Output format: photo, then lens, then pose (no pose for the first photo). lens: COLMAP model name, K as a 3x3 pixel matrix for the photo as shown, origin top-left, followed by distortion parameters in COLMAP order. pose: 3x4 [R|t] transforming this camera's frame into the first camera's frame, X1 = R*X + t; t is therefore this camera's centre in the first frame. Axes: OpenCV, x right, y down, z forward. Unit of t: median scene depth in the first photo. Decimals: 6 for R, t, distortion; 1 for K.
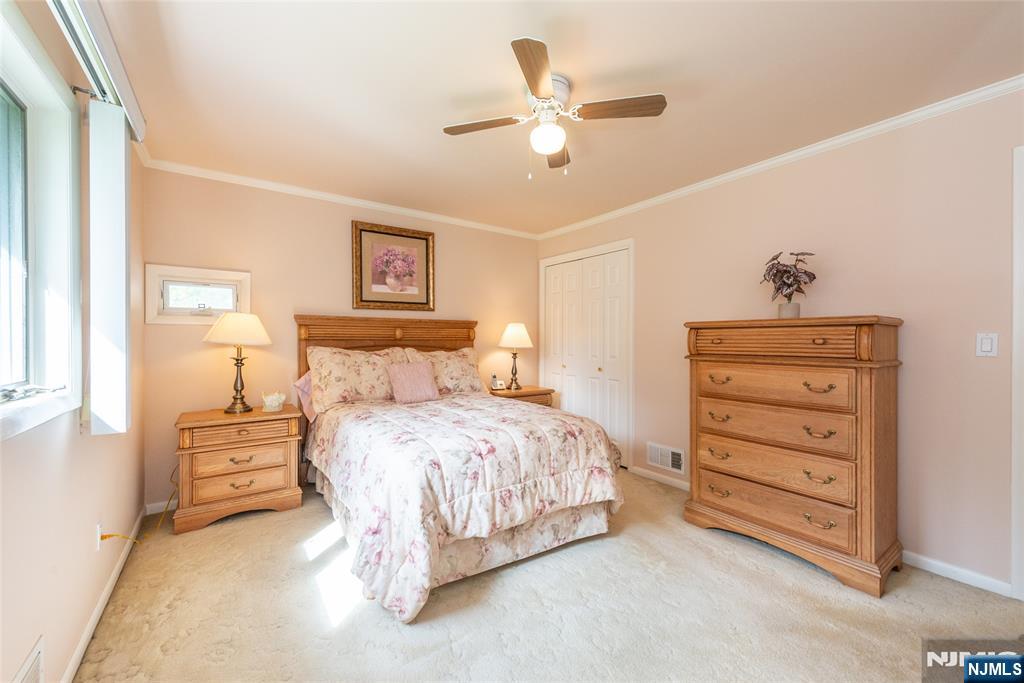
lens RADIAL K [[407.9, 0, 513.5], [0, 407.9, 342.1], [0, 0, 1]] dist [0.000882, 0.000041]
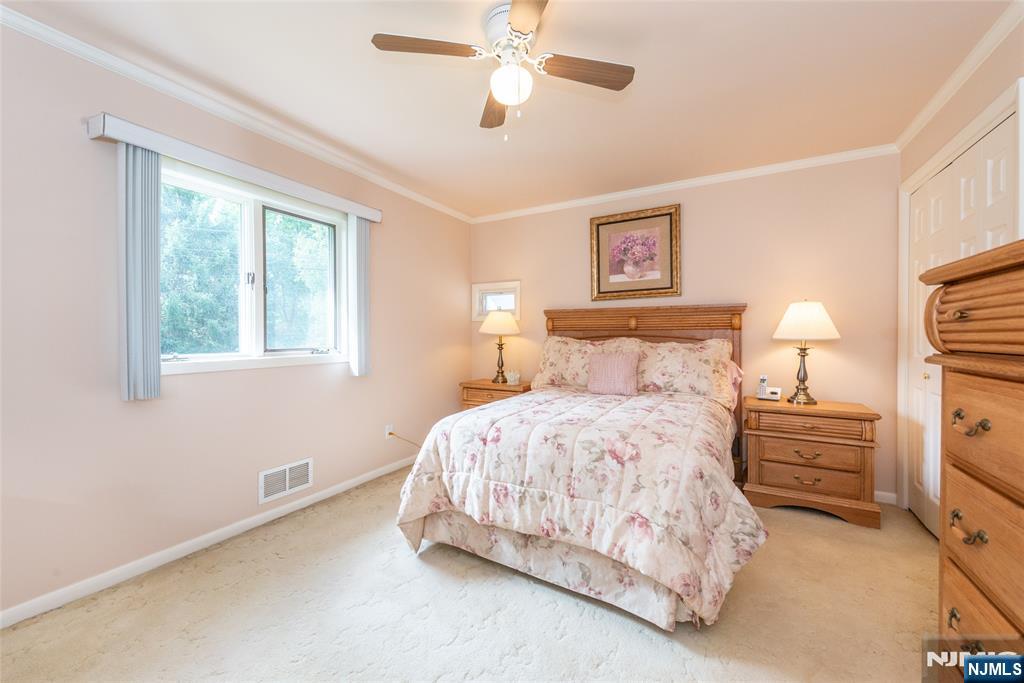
lens RADIAL K [[407.9, 0, 511.7], [0, 407.9, 338.1], [0, 0, 1]] dist [0.000882, 0.000041]
pose [[0.415876, 0.003454, -0.909415, 0.606481], [-0.003161, 0.999992, 0.002353, 0.016390], [0.909416, 0.001896, 0.415884, 0.456386]]
